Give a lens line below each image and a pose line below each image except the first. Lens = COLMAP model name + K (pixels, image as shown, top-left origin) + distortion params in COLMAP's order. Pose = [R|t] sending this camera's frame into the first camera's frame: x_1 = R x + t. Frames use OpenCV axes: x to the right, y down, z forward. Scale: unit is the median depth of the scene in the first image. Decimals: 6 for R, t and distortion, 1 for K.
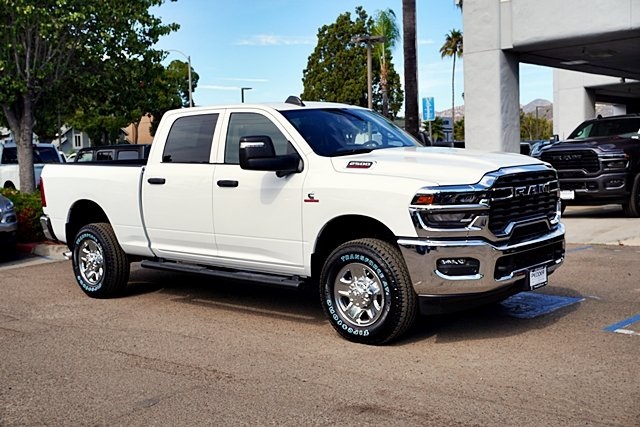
lens RADIAL K [[766.3, 0, 318.0], [0, 766.3, 213.4], [0, 0, 1]] dist [-0.025810, 0.000000]
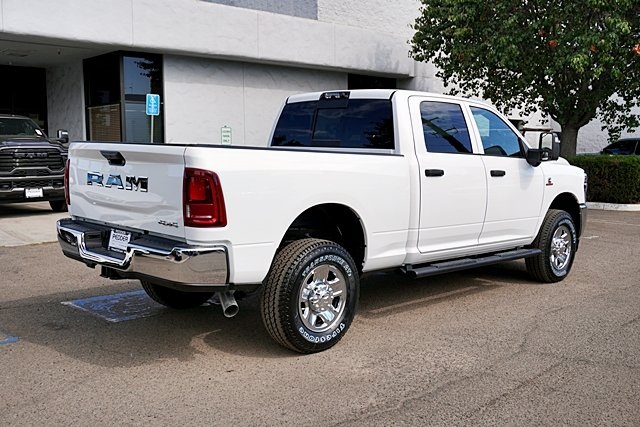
lens RADIAL K [[668.7, 0, 317.6], [0, 668.7, 213.6], [0, 0, 1]] dist [-0.006800, 0.000000]
pose [[0.064703, -0.063213, 0.995900, -1.038904], [0.062317, 0.996300, 0.059190, -0.052143], [-0.995957, 0.058232, 0.068403, 1.154403]]
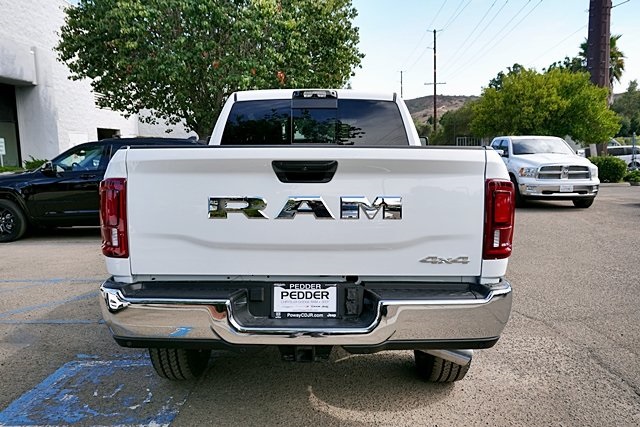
lens RADIAL K [[533.2, 0, 320.2], [0, 533.2, 215.7], [0, 0, 1]] dist [-0.004214, 0.004902]
pose [[-0.652264, -0.047317, 0.756513, -0.644488], [0.088284, 0.986515, 0.137821, -0.097879], [-0.752833, 0.156684, -0.639291, 1.607687]]
